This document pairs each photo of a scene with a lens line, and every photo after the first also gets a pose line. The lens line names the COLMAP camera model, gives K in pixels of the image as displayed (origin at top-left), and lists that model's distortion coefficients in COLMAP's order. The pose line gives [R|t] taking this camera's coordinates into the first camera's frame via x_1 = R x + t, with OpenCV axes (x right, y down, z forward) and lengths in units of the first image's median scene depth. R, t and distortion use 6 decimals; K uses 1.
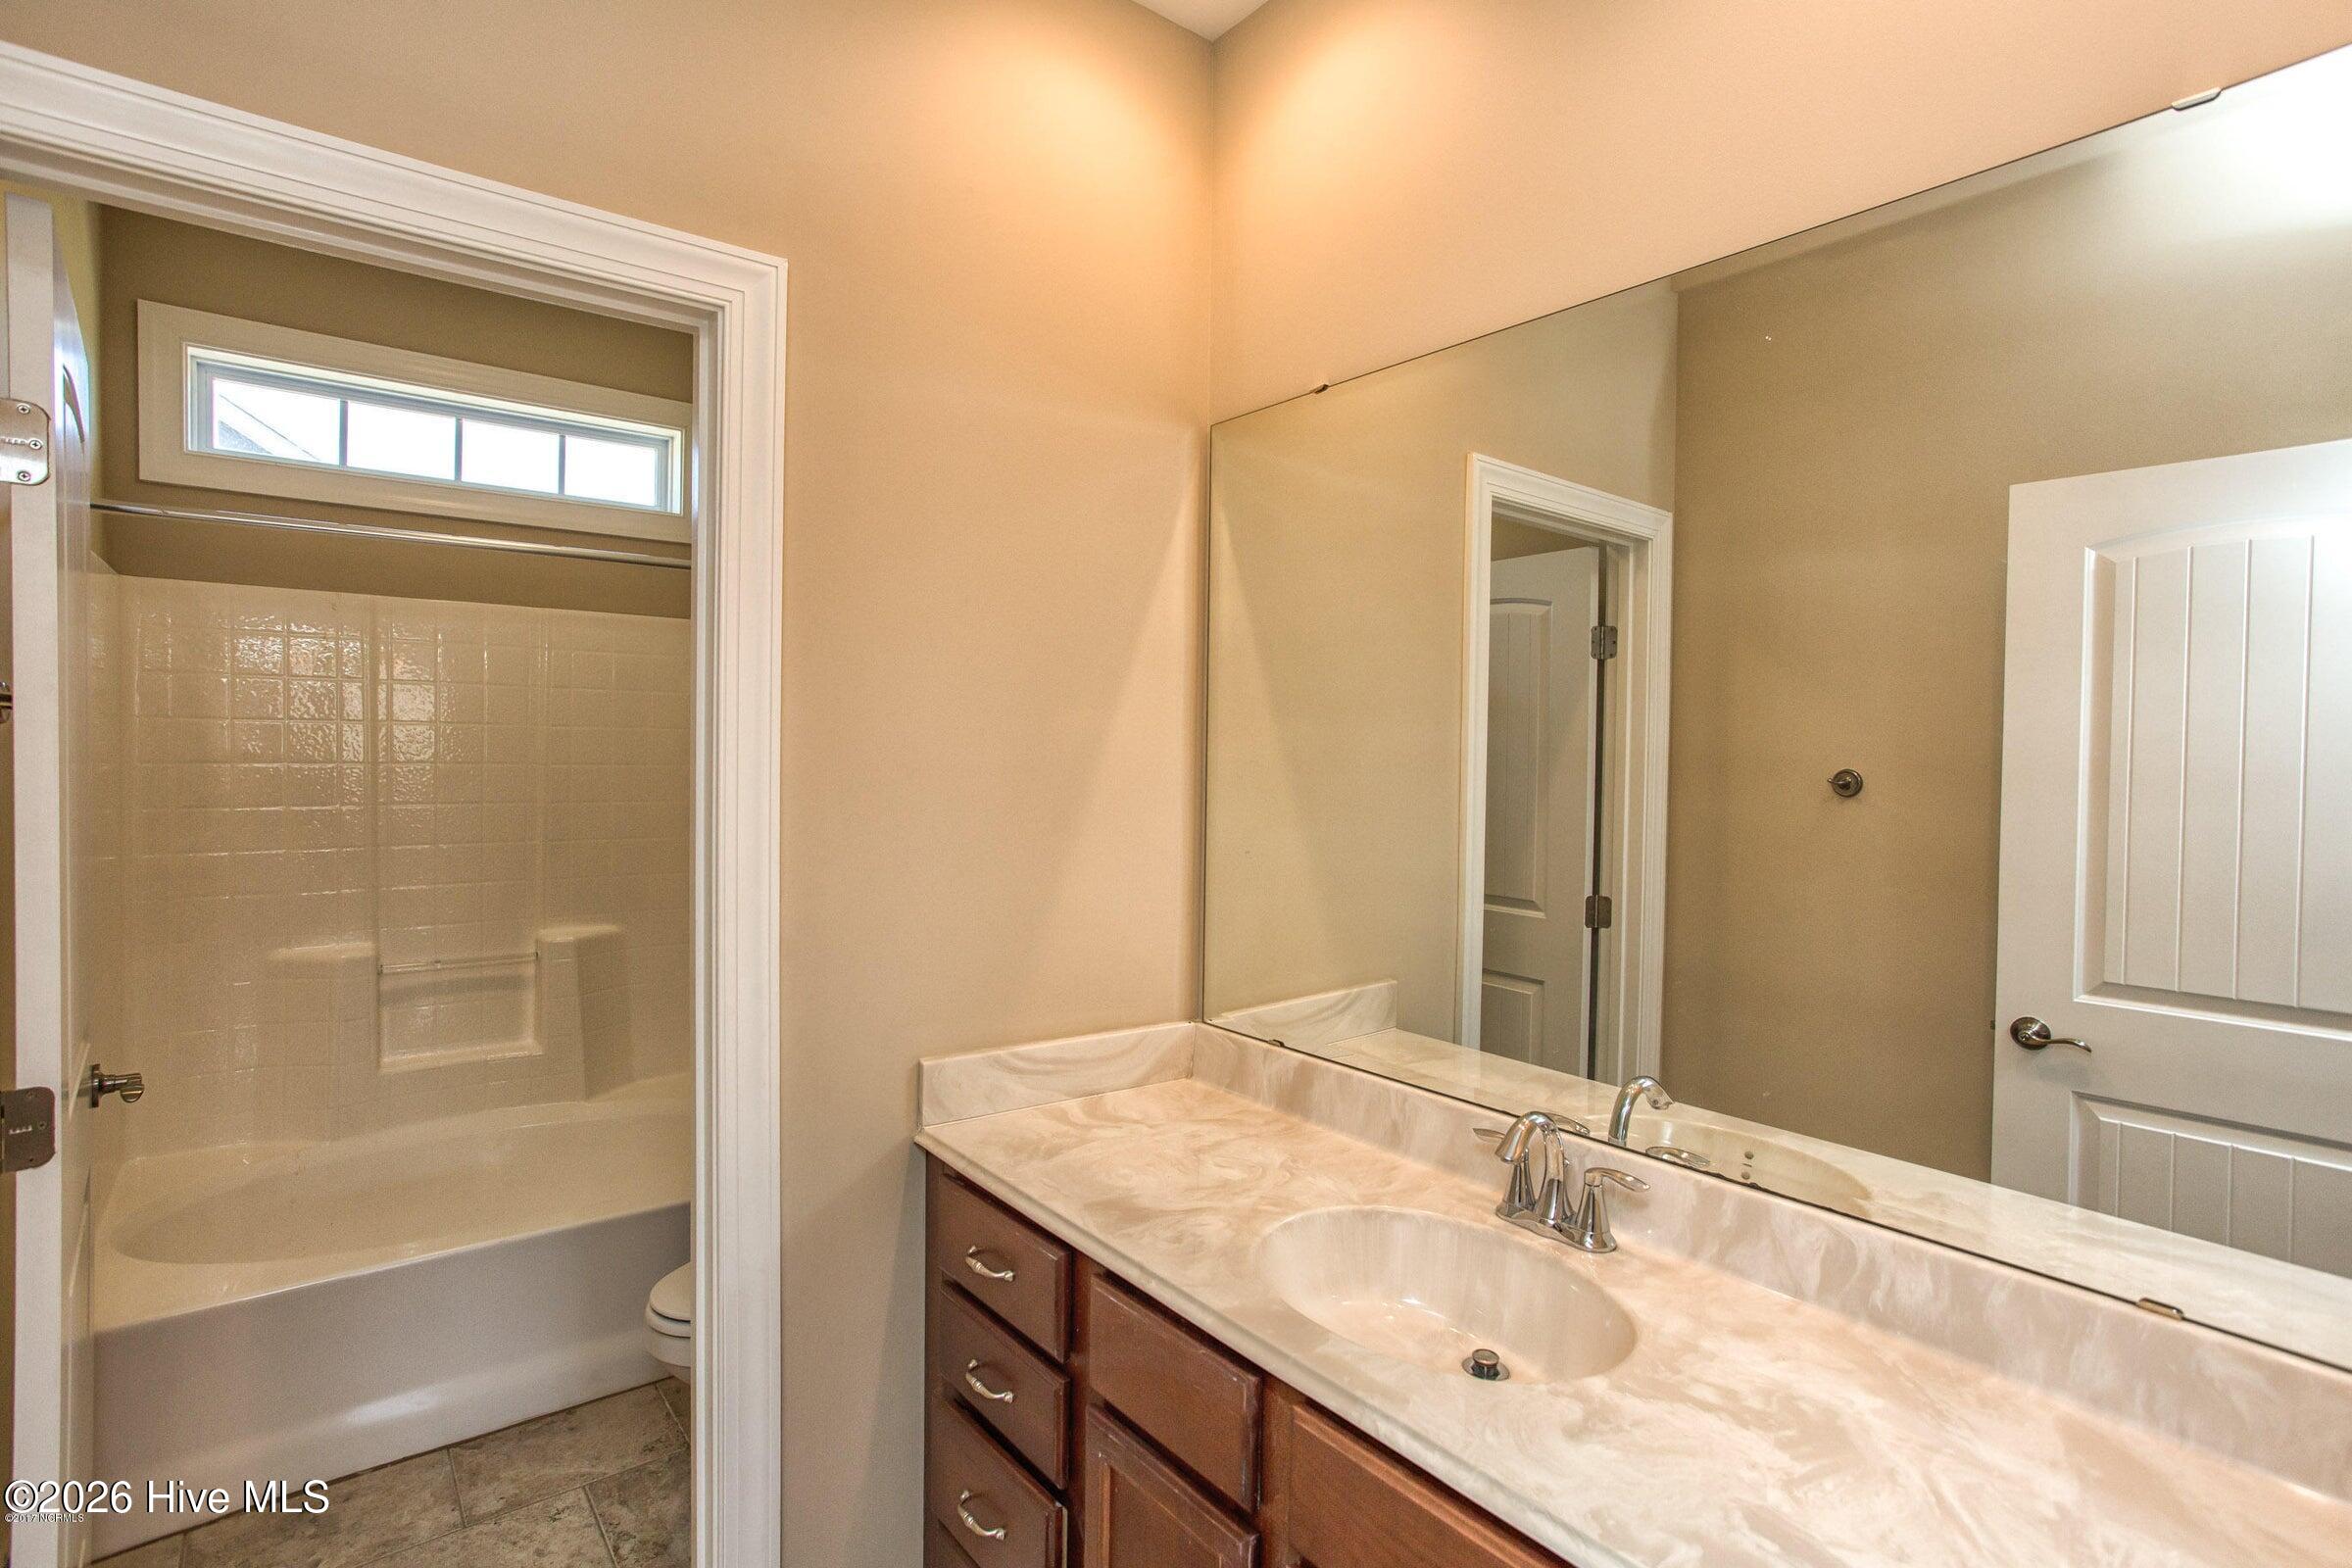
lens RADIAL K [[1125.6, 0, 1185.7], [0, 1125.6, 763.3], [0, 0, 1]] dist [-0.031920, 0.016009]
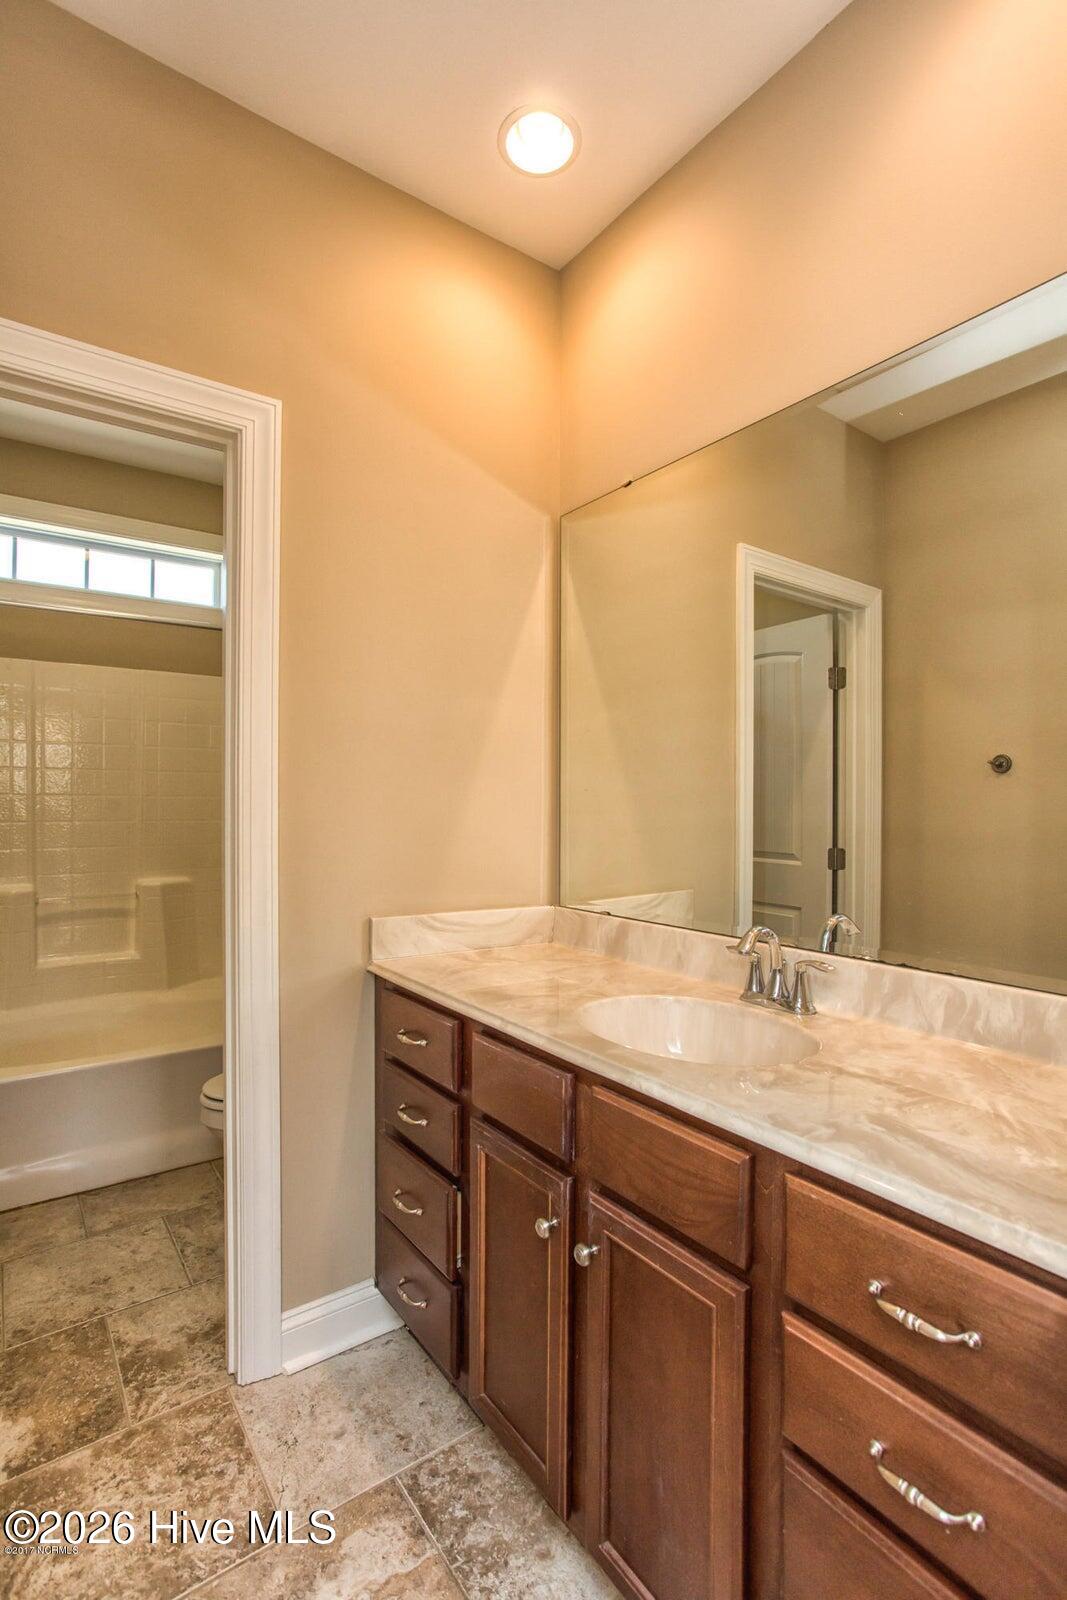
lens RADIAL K [[765.7, 0, 547.2], [0, 765.7, 801.1], [0, 0, 1]] dist [-0.031920, 0.016009]
pose [[0.999122, -0.010897, -0.040457, 0.041351], [0.010353, 0.999854, -0.013624, 0.098749], [0.040599, 0.013193, 0.999088, -0.036868]]
